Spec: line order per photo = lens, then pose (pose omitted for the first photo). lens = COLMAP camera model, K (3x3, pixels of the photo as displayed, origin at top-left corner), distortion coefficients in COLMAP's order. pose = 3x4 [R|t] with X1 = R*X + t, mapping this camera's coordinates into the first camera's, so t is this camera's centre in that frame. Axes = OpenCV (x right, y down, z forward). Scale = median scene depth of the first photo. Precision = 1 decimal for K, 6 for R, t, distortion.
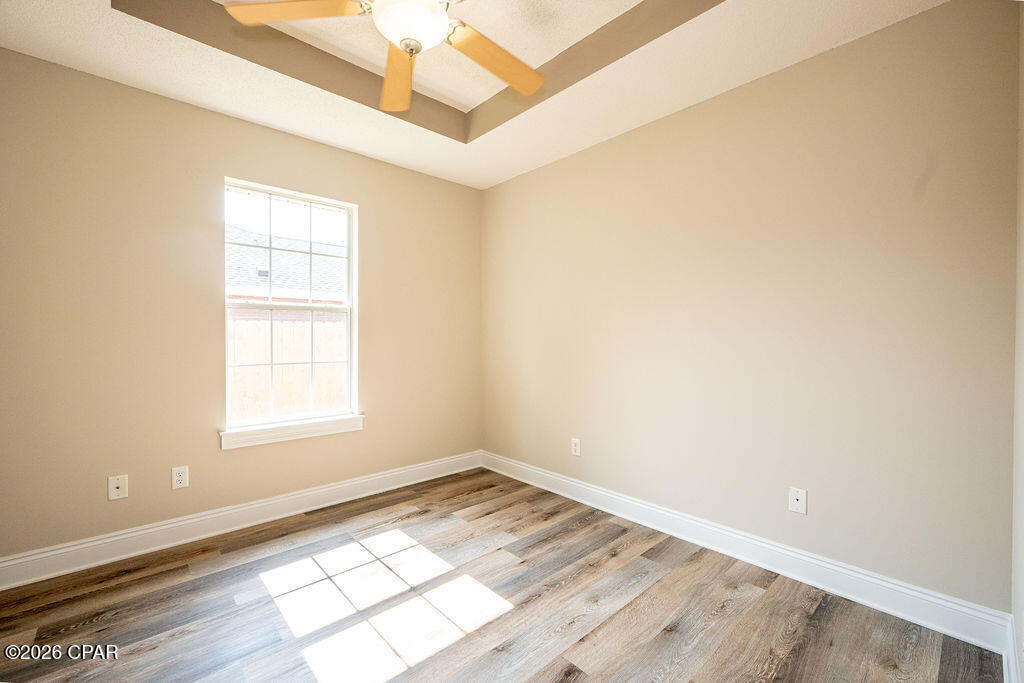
lens RADIAL K [[429.8, 0, 512.0], [0, 429.8, 337.7], [0, 0, 1]] dist [-0.001597, 0.000776]
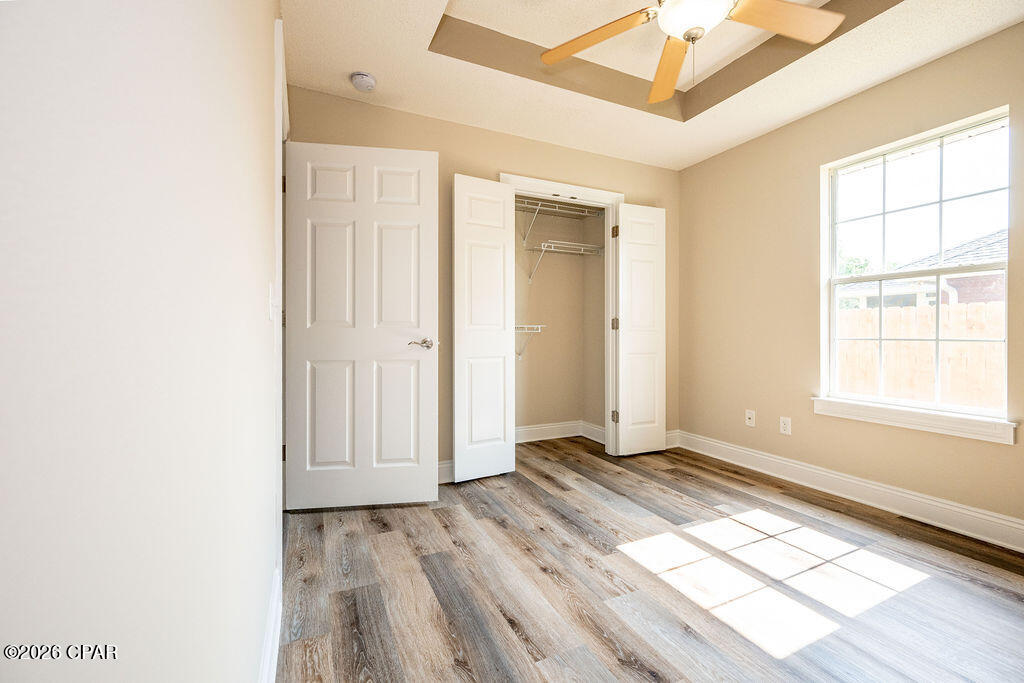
lens RADIAL K [[429.8, 0, 513.2], [0, 429.8, 332.3], [0, 0, 1]] dist [-0.001597, 0.000776]
pose [[-0.293226, -0.002167, -0.956041, 0.732871], [-0.000341, 0.999998, -0.002162, 0.063861], [0.956043, -0.000307, -0.293226, 0.687294]]
